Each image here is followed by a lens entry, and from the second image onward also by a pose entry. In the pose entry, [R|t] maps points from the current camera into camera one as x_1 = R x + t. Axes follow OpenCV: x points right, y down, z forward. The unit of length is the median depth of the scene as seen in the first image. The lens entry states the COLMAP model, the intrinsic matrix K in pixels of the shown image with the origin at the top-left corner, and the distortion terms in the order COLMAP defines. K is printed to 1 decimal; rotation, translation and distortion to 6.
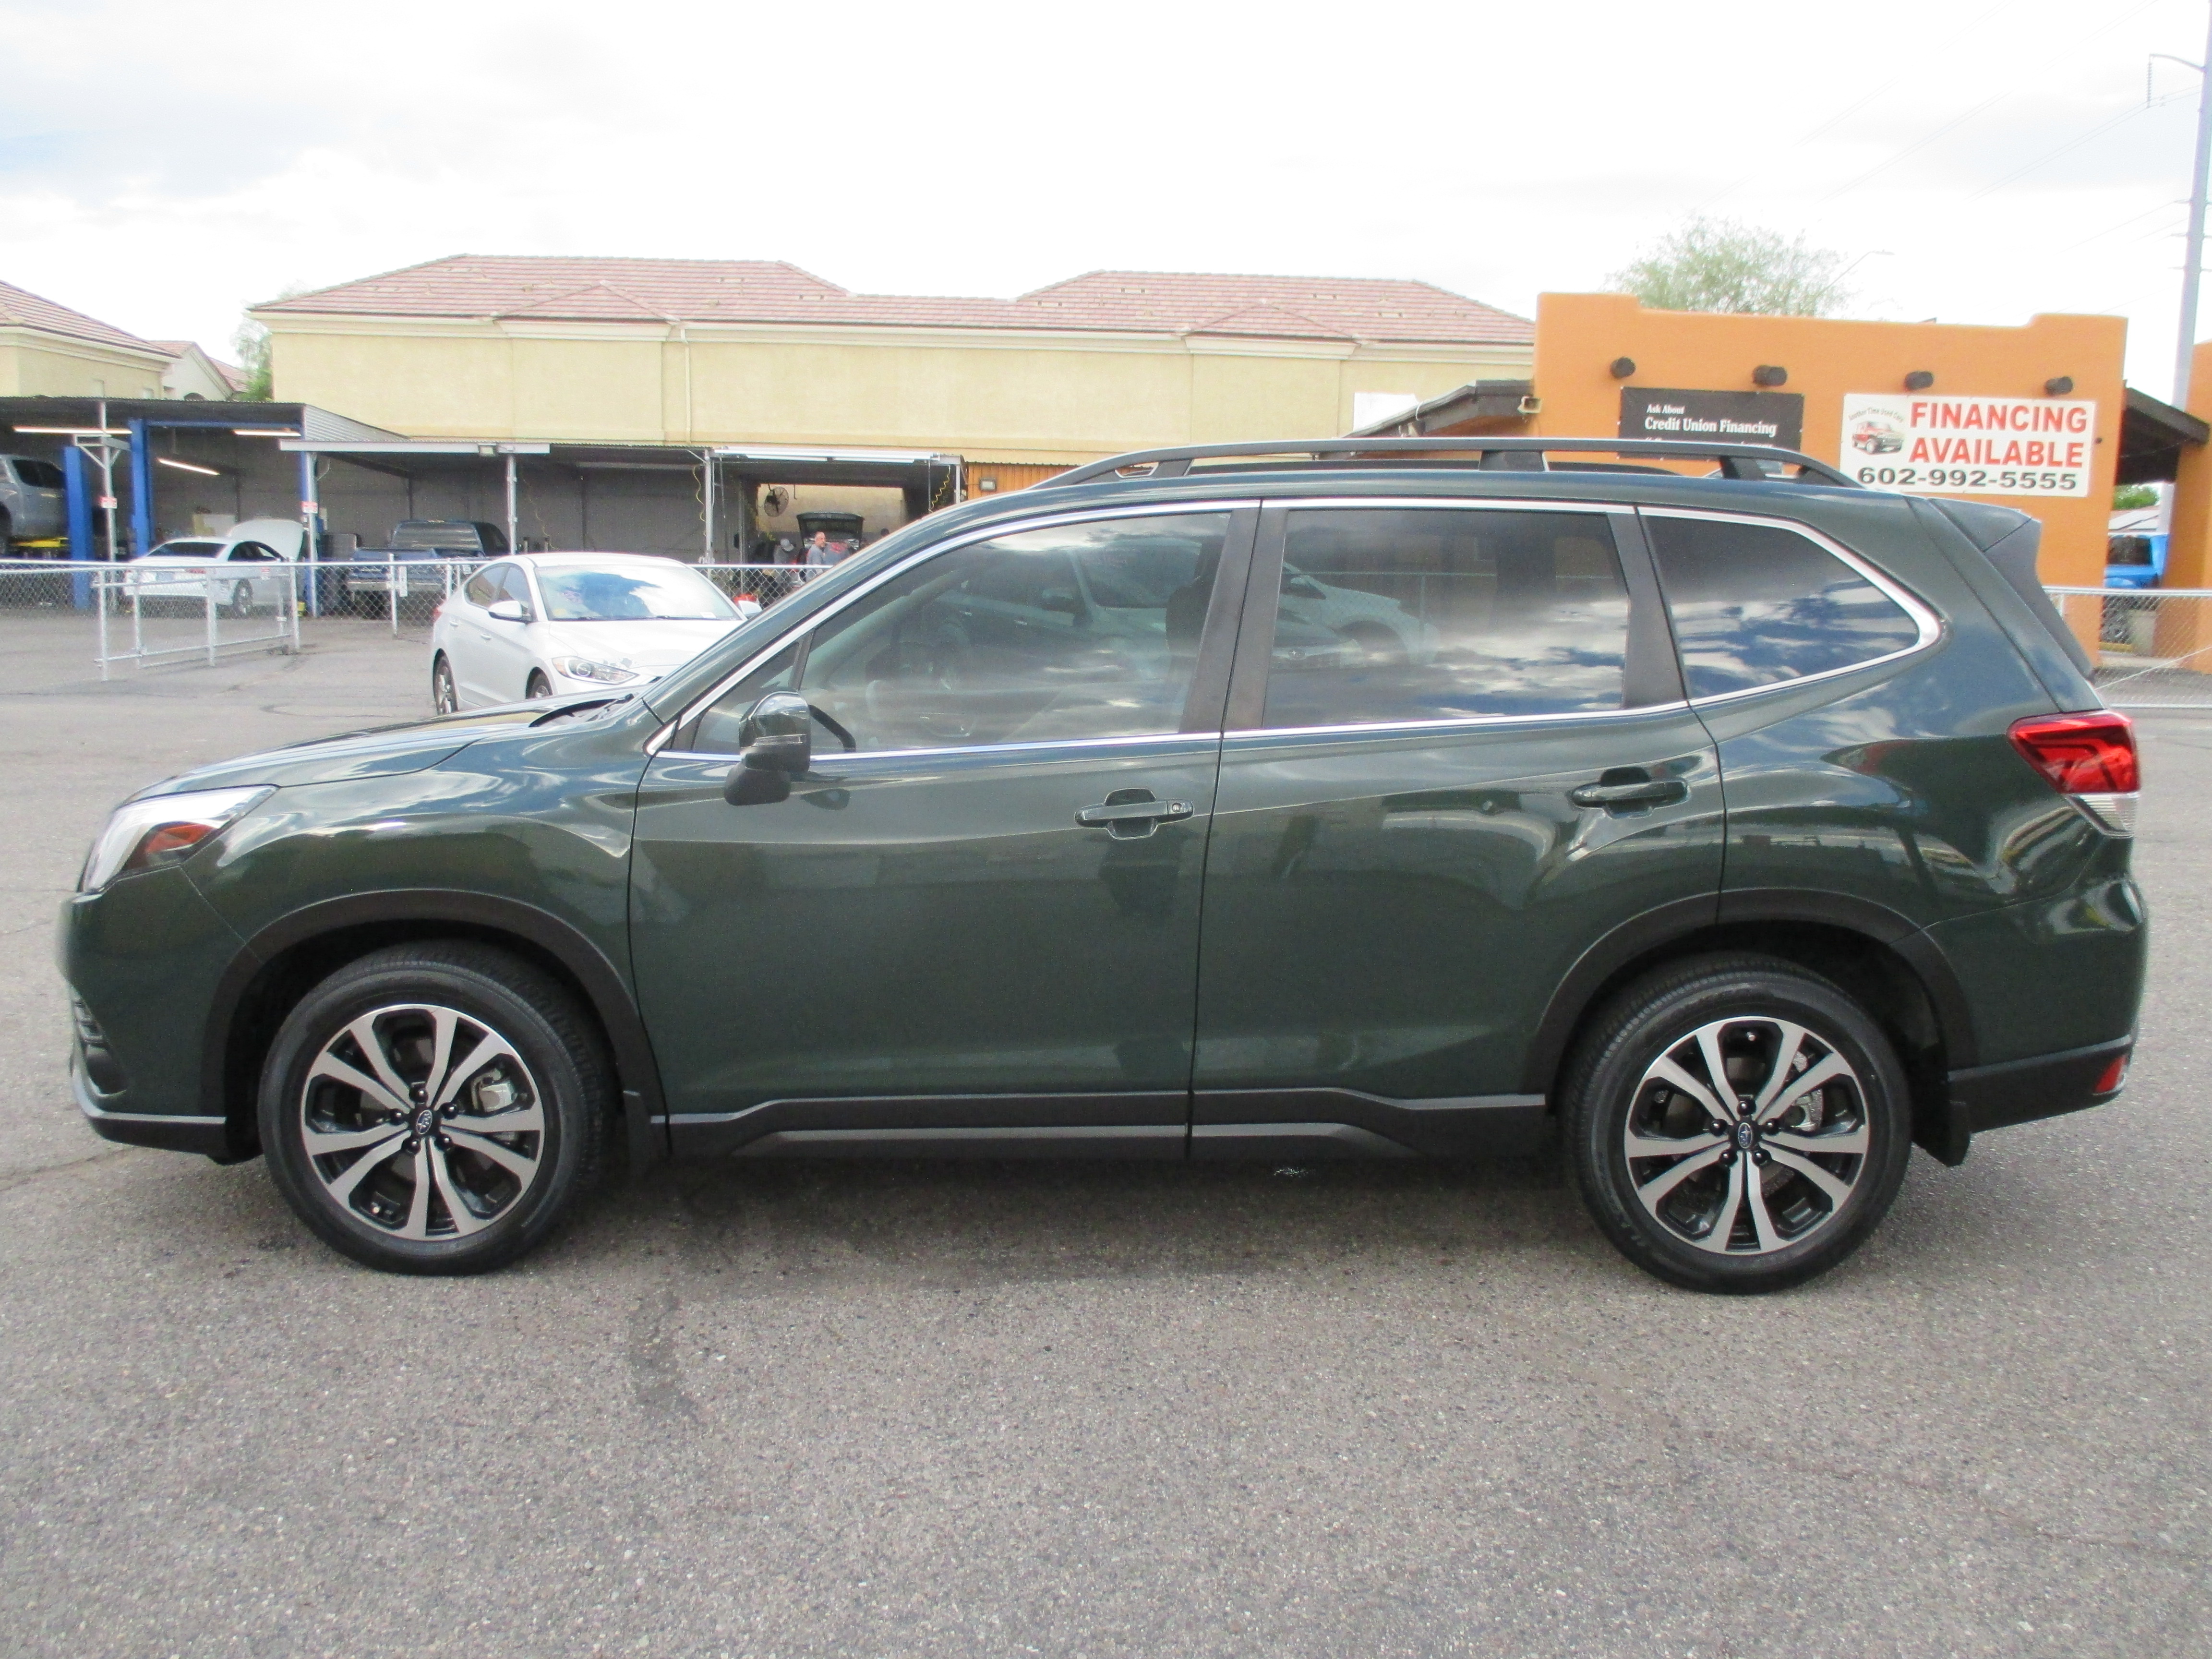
lens RADIAL K [[1816.7, 0, 1121.1], [0, 1816.7, 834.0], [0, 0, 1]] dist [-0.036648, 0.004032]
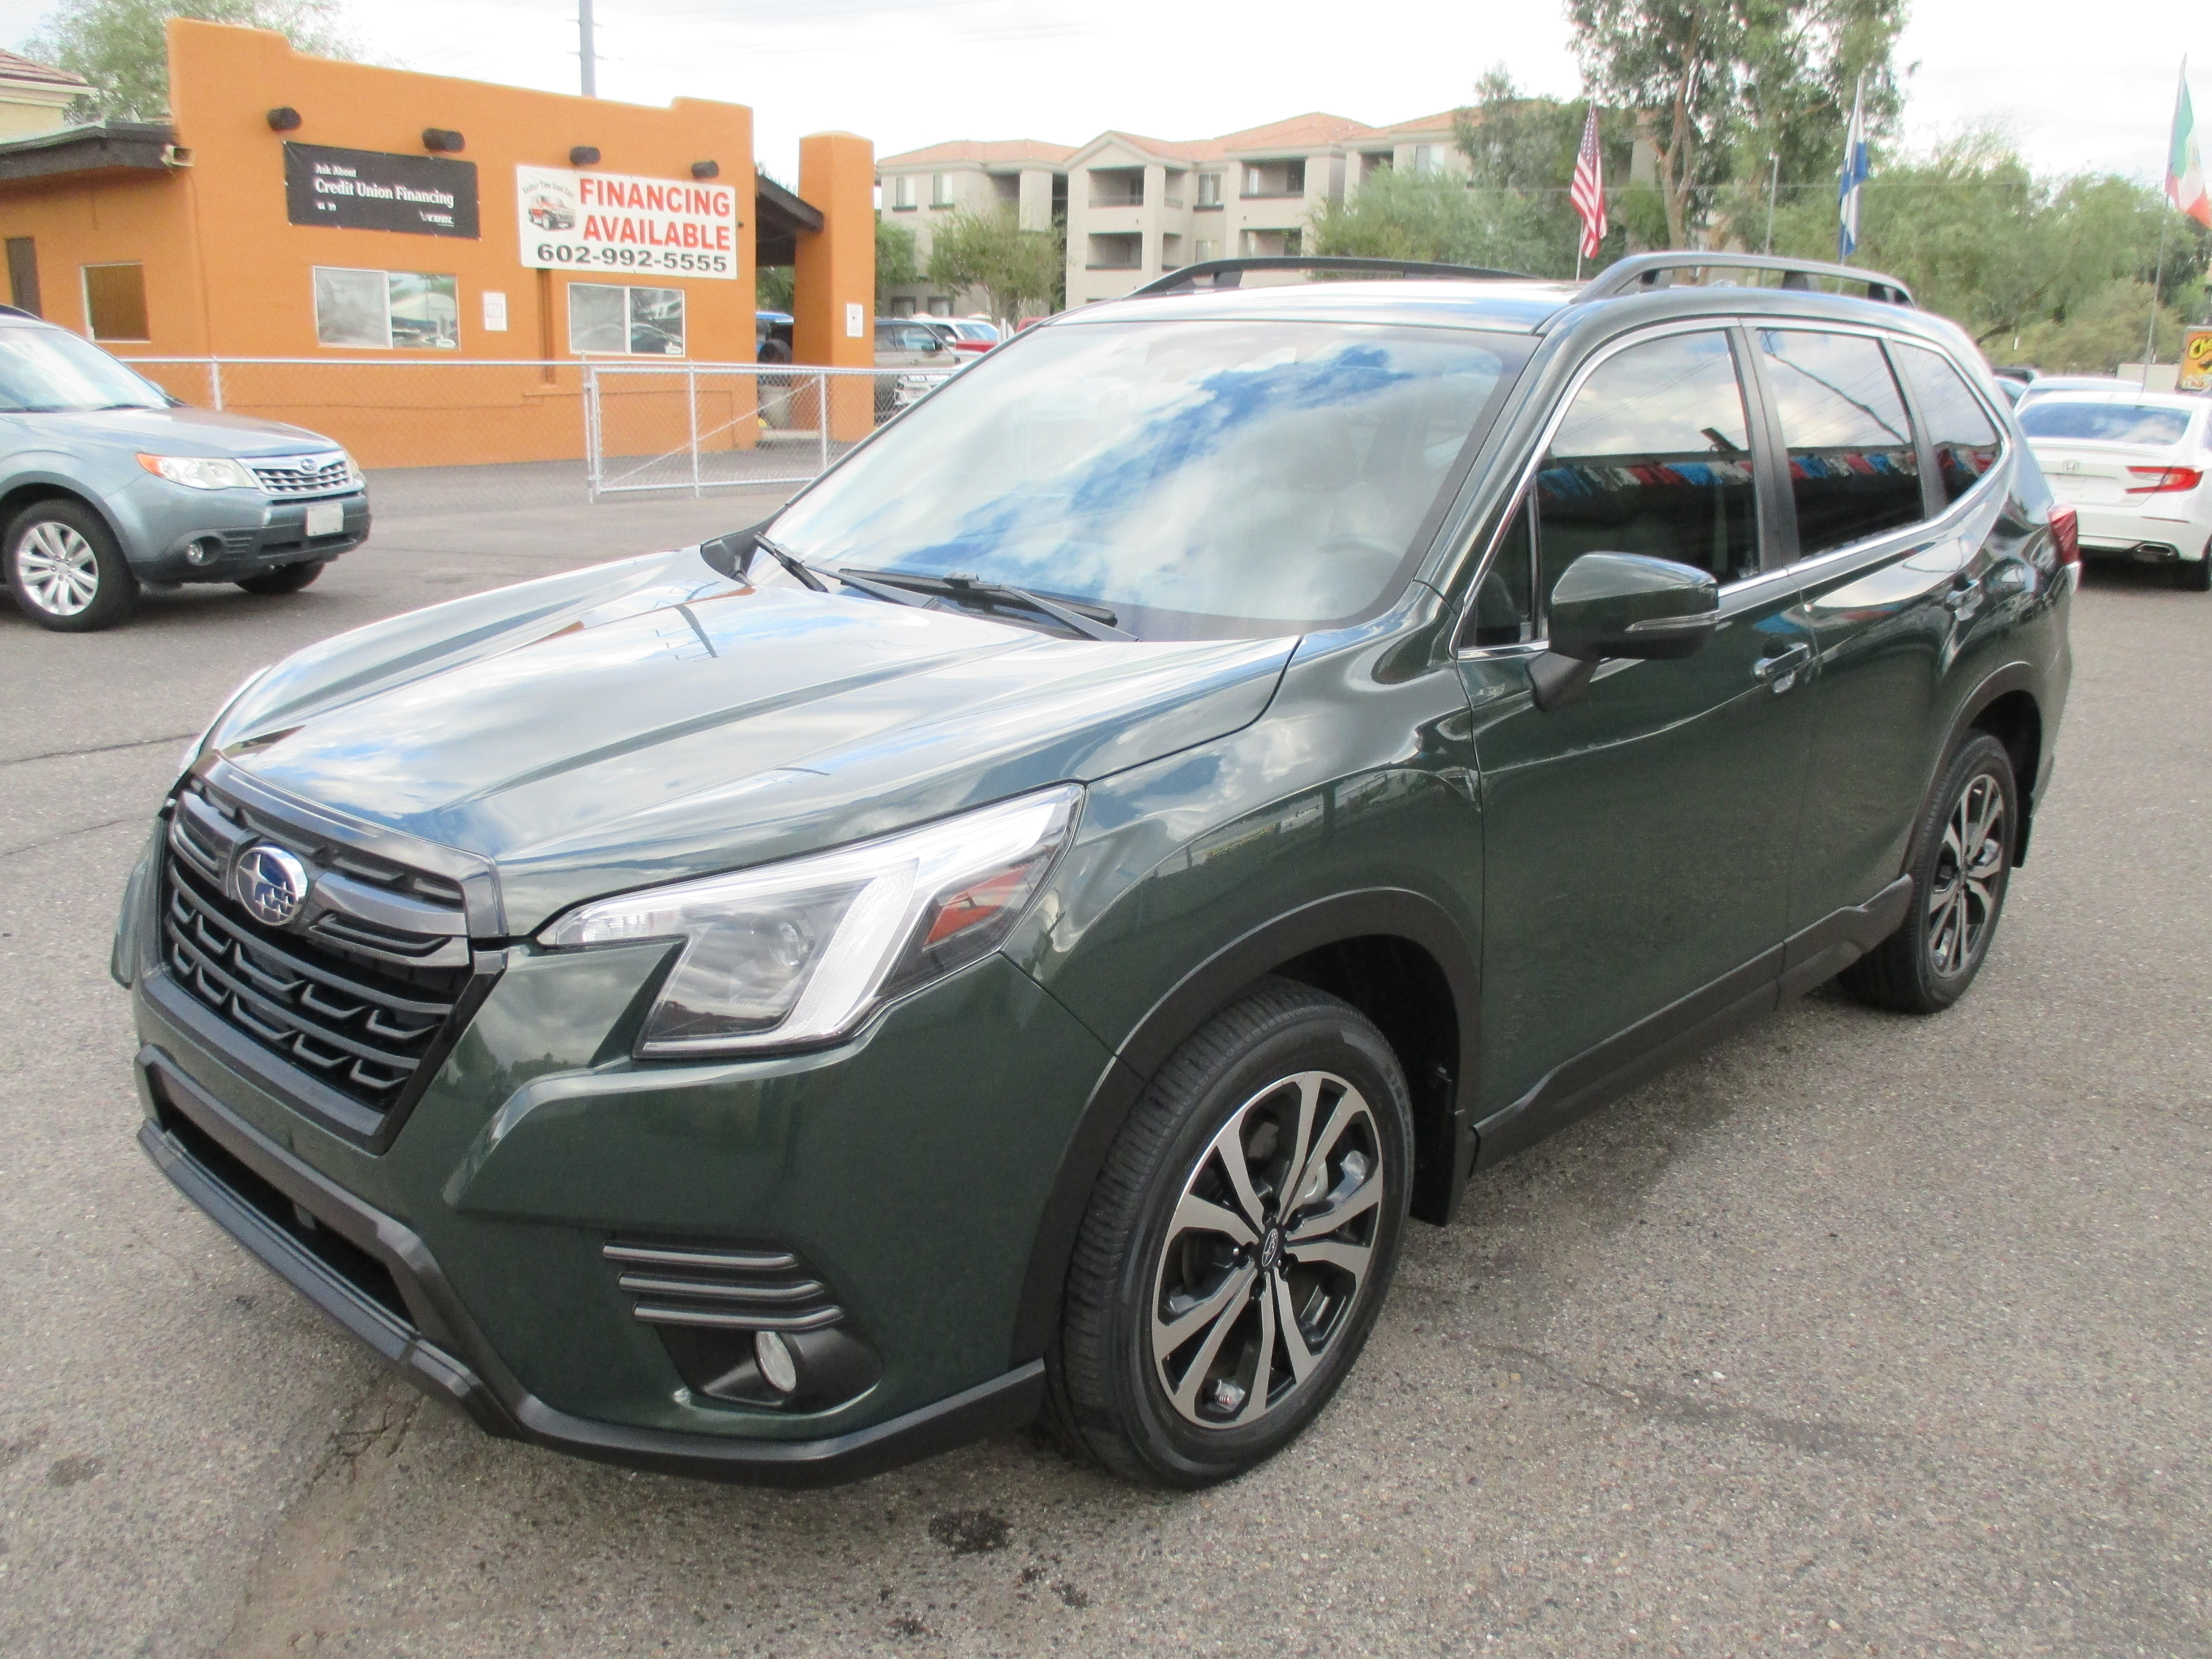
lens RADIAL K [[1816.7, 0, 1121.1], [0, 1816.7, 834.0], [0, 0, 1]] dist [-0.036648, 0.004032]
pose [[0.690499, -0.182607, 0.699904, -0.116165], [0.097733, 0.982289, 0.159863, -0.013845], [-0.716701, -0.041981, 0.696116, 0.077790]]
